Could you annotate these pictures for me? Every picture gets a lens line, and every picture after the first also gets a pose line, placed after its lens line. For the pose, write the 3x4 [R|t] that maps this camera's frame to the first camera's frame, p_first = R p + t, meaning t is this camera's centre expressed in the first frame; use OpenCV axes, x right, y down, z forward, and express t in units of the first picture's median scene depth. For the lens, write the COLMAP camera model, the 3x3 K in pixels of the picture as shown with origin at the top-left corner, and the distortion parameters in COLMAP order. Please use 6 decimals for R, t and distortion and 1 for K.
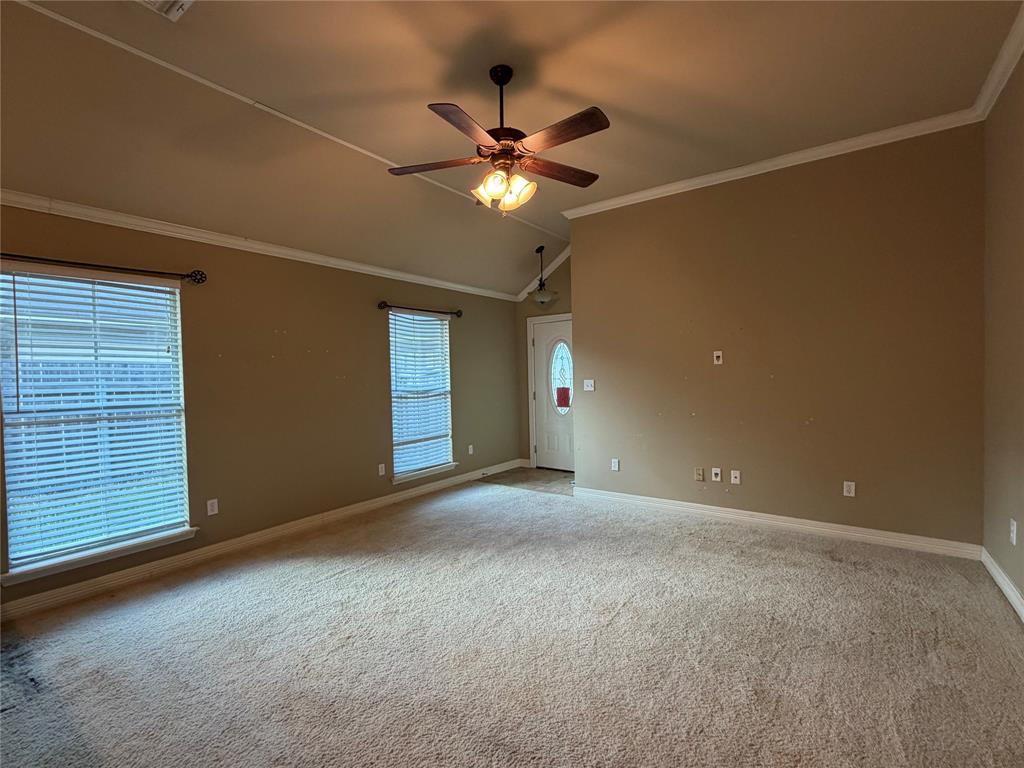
lens RADIAL K [[470.0, 0, 518.4], [0, 470.0, 382.5], [0, 0, 1]] dist [0.002196, -0.000163]
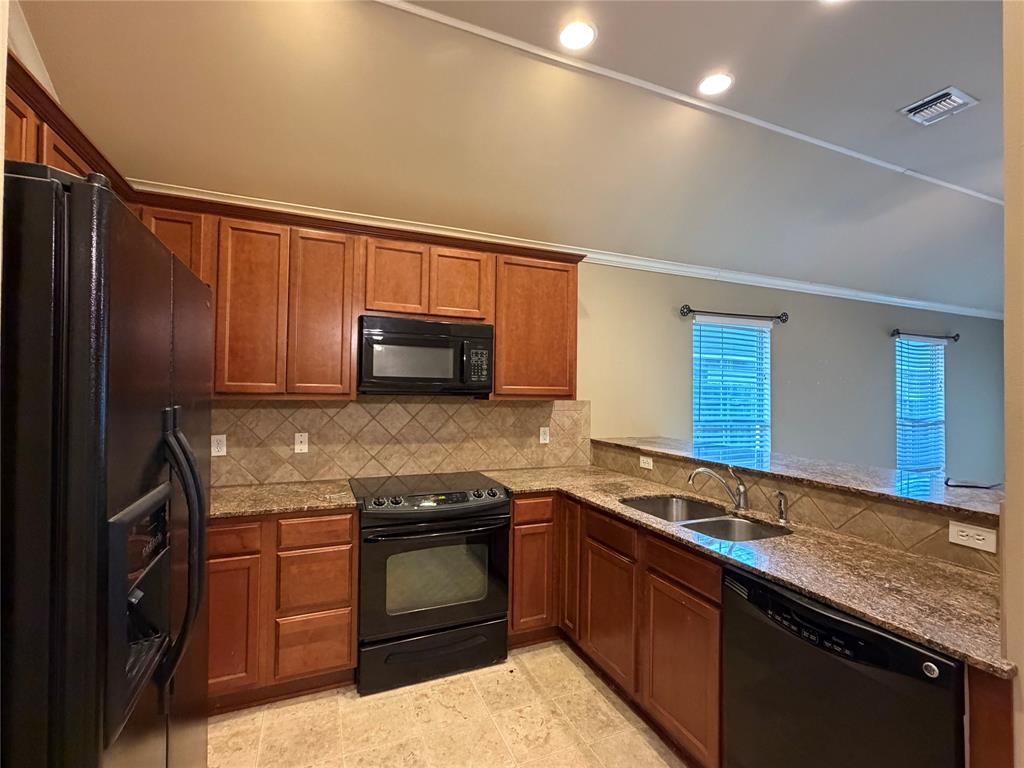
lens RADIAL K [[470.0, 0, 514.4], [0, 470.0, 385.4], [0, 0, 1]] dist [0.002196, -0.000163]
pose [[0.854012, 0.012437, -0.520104, -0.445155], [-0.036818, 0.998652, -0.036576, 0.015625], [0.518948, 0.050386, 0.853319, -0.276287]]
